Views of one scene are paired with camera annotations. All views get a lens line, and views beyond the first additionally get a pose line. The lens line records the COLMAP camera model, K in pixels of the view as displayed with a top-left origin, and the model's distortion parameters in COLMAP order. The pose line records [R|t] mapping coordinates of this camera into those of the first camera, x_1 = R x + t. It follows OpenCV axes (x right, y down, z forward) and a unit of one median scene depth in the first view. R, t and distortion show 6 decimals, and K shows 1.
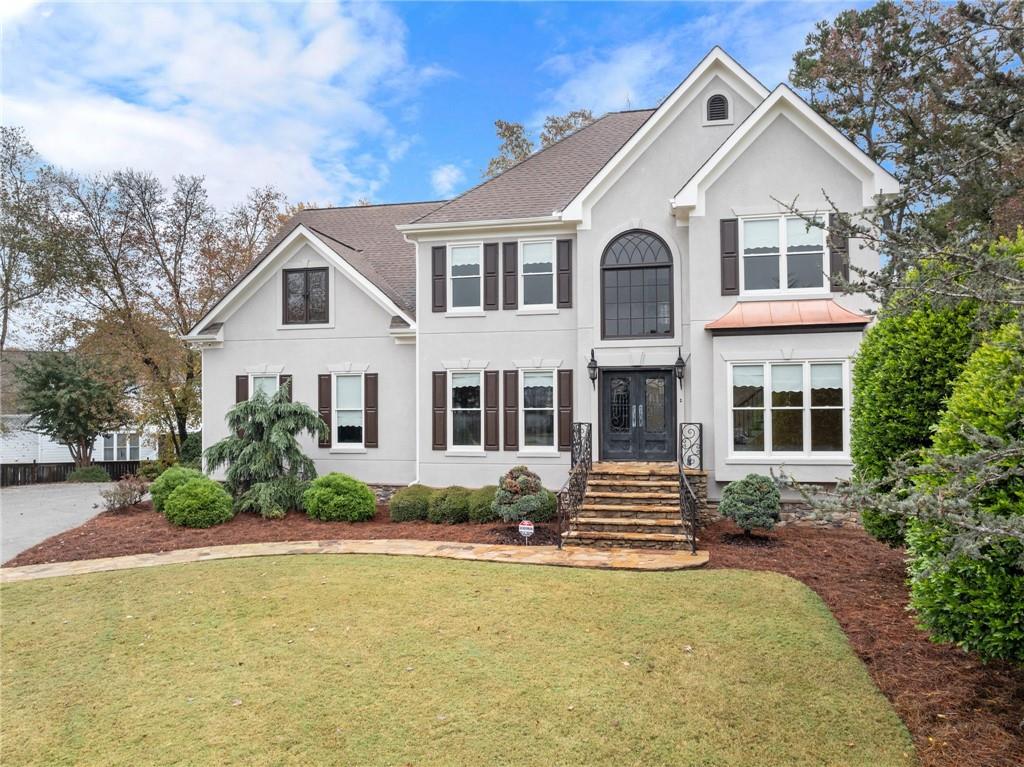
lens RADIAL K [[715.3, 0, 512.5], [0, 715.3, 381.8], [0, 0, 1]] dist [-0.064514, 0.025304]
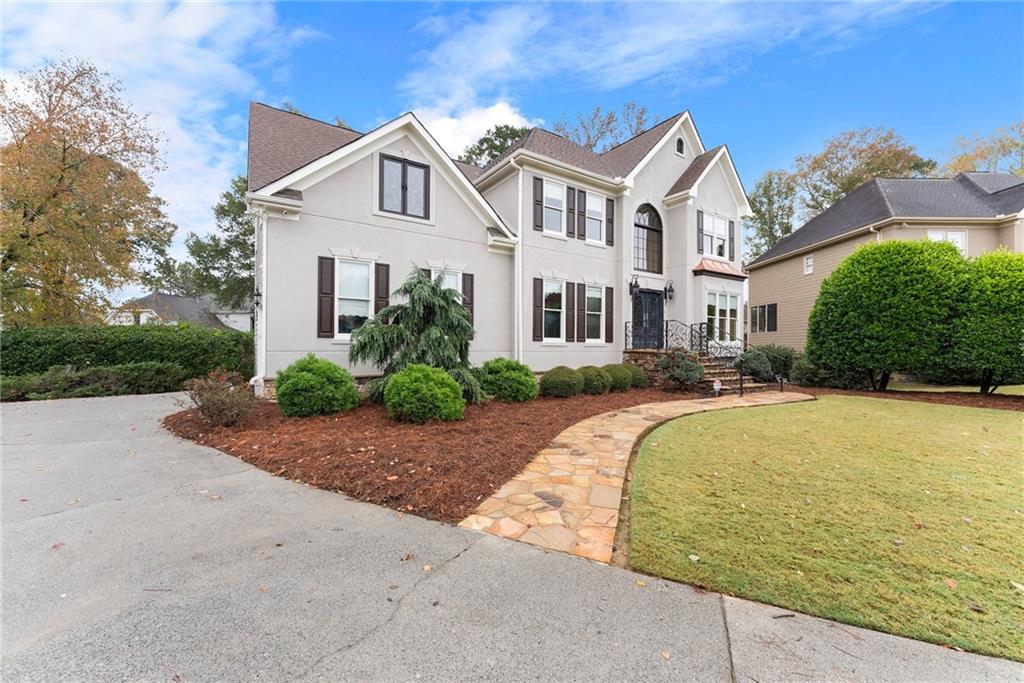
lens RADIAL K [[386.7, 0, 512.0], [0, 386.7, 341.5], [0, 0, 1]] dist [-0.016576, -0.000091]
pose [[0.712901, 0.019803, 0.700985, -0.706343], [-0.029568, 0.999561, 0.001833, 0.112571], [-0.700641, -0.022034, 0.713174, 0.643135]]
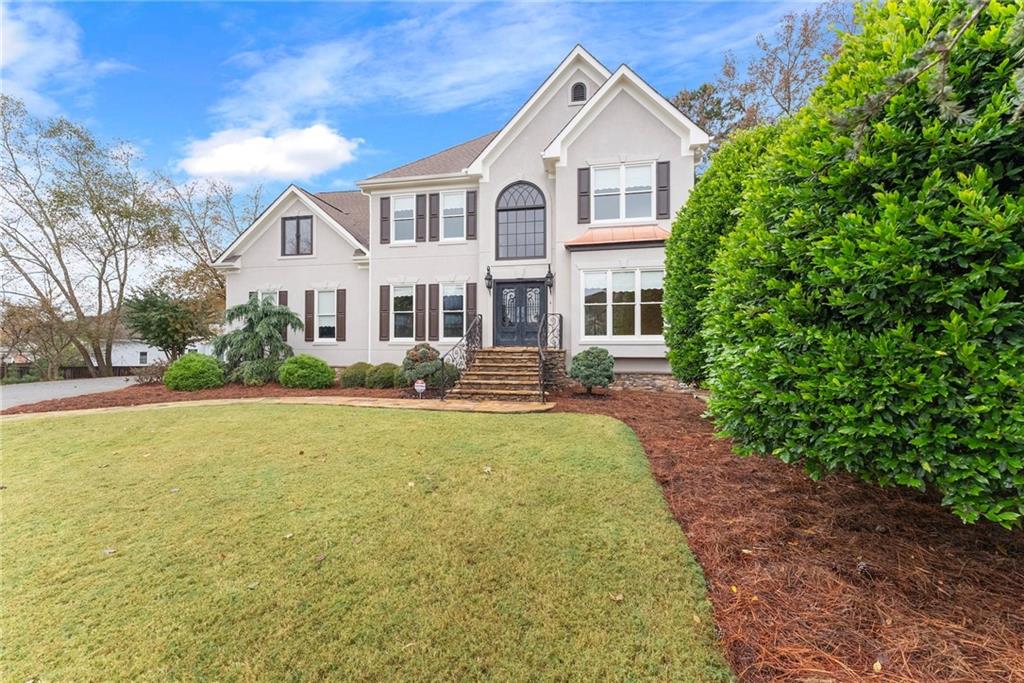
lens RADIAL K [[399.7, 0, 508.1], [0, 399.7, 340.3], [0, 0, 1]] dist [-0.006485, -0.000145]
pose [[0.999409, 0.007398, 0.033583, 0.136530], [-0.007744, 0.999918, 0.010185, 0.099305], [-0.033505, -0.010439, 0.999384, 0.231212]]
